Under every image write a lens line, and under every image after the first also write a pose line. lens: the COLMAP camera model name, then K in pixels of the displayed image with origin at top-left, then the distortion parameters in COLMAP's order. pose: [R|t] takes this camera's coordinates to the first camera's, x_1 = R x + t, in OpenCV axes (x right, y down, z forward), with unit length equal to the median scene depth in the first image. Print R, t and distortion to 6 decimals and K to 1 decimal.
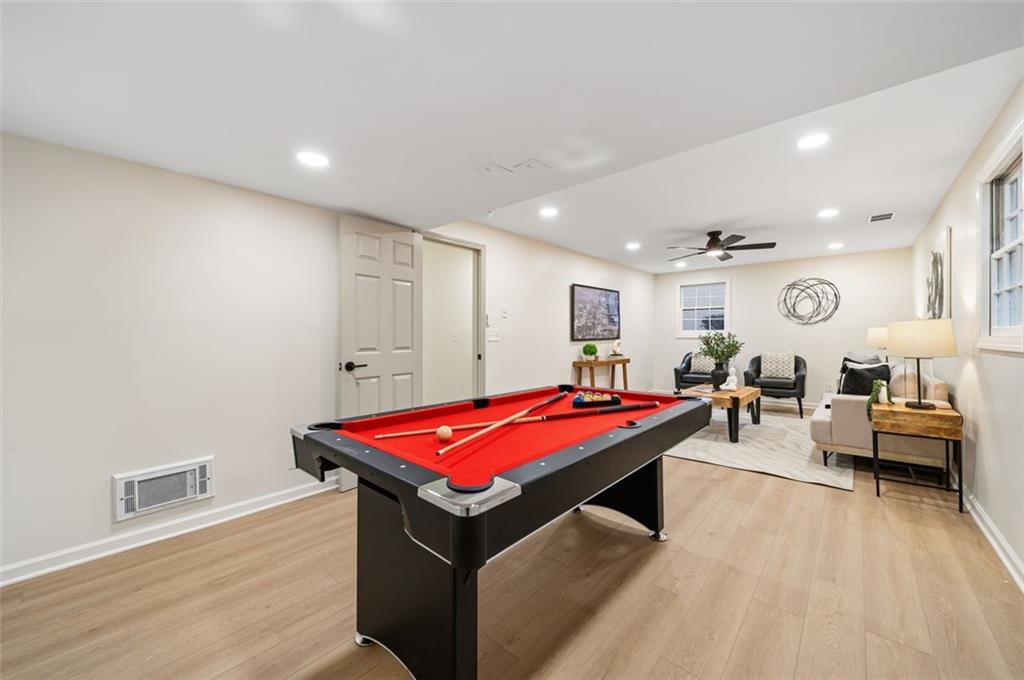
lens RADIAL K [[373.9, 0, 507.4], [0, 373.9, 334.3], [0, 0, 1]] dist [0.001092, 0.000115]
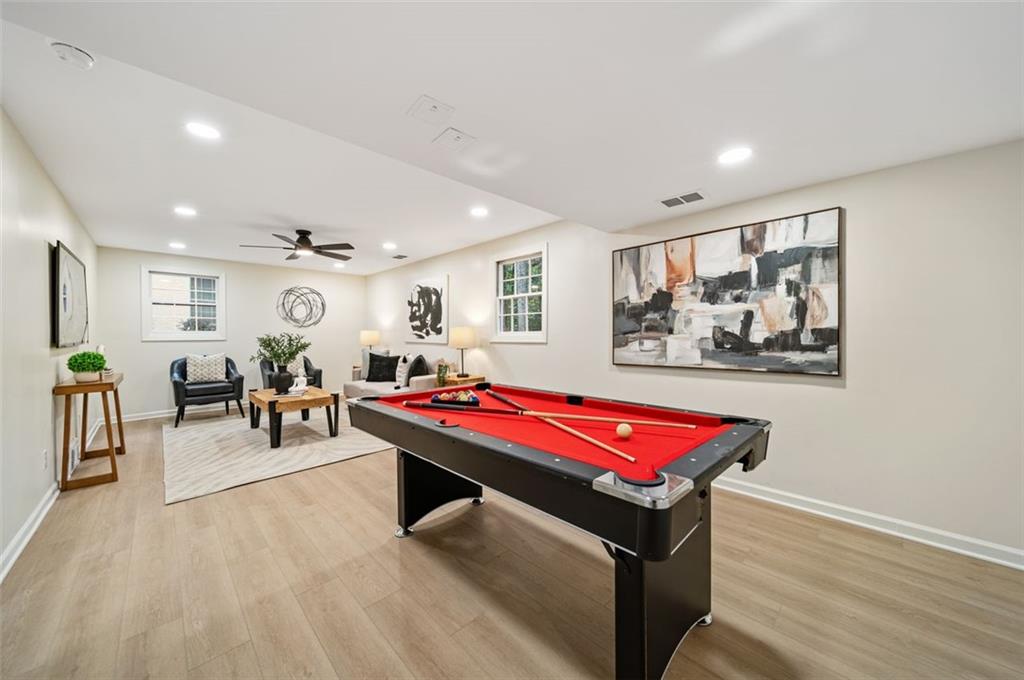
lens RADIAL K [[373.9, 0, 504.9], [0, 373.9, 337.3], [0, 0, 1]] dist [0.001092, 0.000115]
pose [[0.080414, -0.003315, 0.996756, -0.324392], [0.003009, 0.999991, 0.003083, 0.003212], [-0.996757, 0.002752, 0.080423, 0.334015]]
